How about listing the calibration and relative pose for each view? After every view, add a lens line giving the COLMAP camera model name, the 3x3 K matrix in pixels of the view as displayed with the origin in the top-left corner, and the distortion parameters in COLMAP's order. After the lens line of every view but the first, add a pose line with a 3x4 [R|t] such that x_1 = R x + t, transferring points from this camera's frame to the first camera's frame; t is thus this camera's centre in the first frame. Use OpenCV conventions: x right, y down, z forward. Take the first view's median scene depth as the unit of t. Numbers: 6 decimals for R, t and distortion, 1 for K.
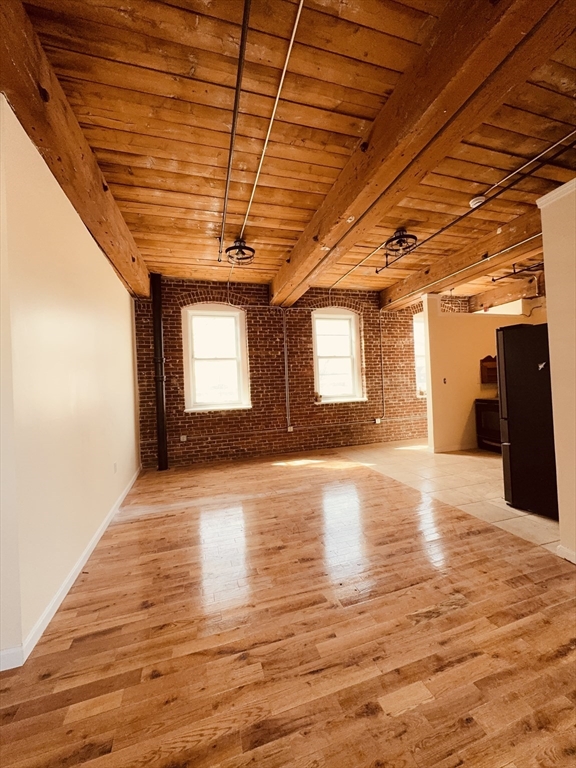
lens RADIAL K [[304.6, 0, 288.0], [0, 304.6, 384.0], [0, 0, 1]] dist [0.000671, 0.000081]
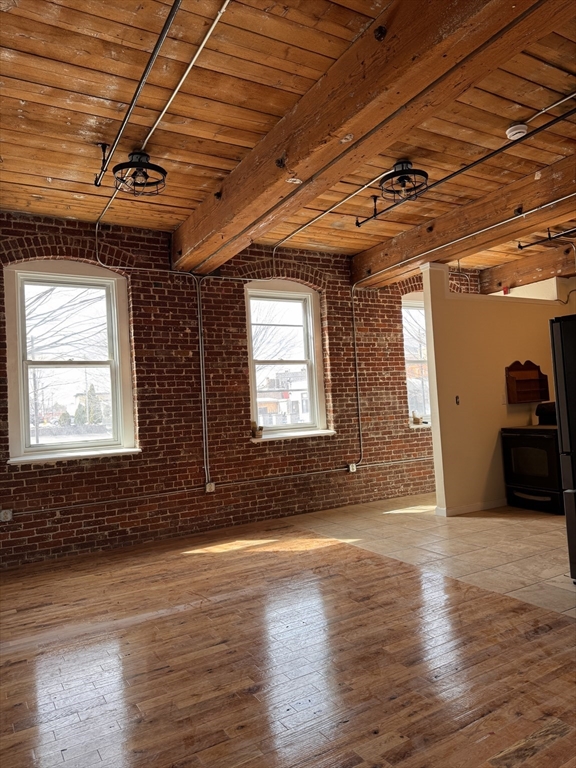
lens RADIAL K [[538.2, 0, 288.0], [0, 538.2, 384.0], [0, 0, 1]] dist [0.058295, -0.064913]
pose [[0.973321, -0.001000, 0.229446, -0.092764], [0.012632, 0.998707, -0.049232, 0.007685], [-0.229101, 0.050817, 0.972075, -0.016779]]
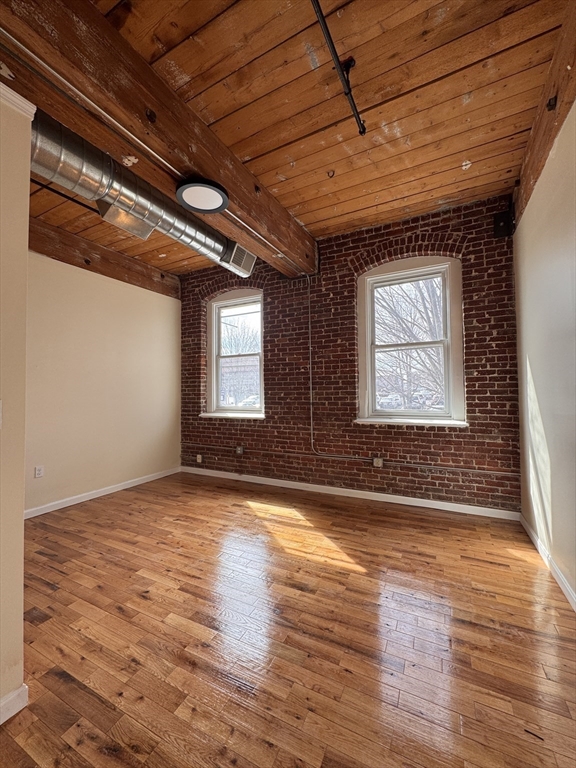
lens RADIAL K [[304.6, 0, 288.0], [0, 304.6, 384.0], [0, 0, 1]] dist [0.000671, 0.000081]
pose [[0.723840, 0.012162, -0.689861, 0.487137], [-0.026158, 0.999610, -0.009823, -0.000633], [0.689472, 0.025156, 0.723876, 0.543484]]
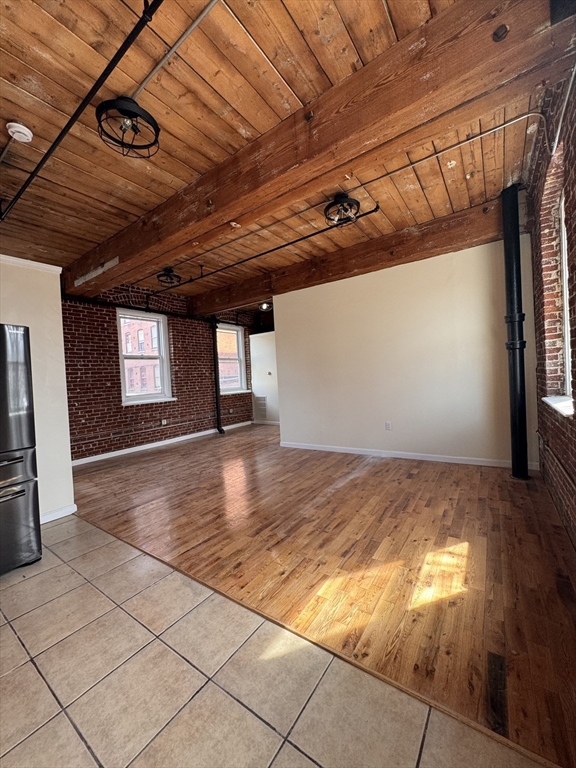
lens RADIAL K [[304.6, 0, 288.0], [0, 304.6, 384.0], [0, 0, 1]] dist [0.000671, 0.000081]
pose [[-0.777689, 0.100599, -0.620548, 0.398560], [0.093708, 0.994636, 0.043805, -0.008210], [0.621626, -0.024084, -0.782944, 1.187389]]
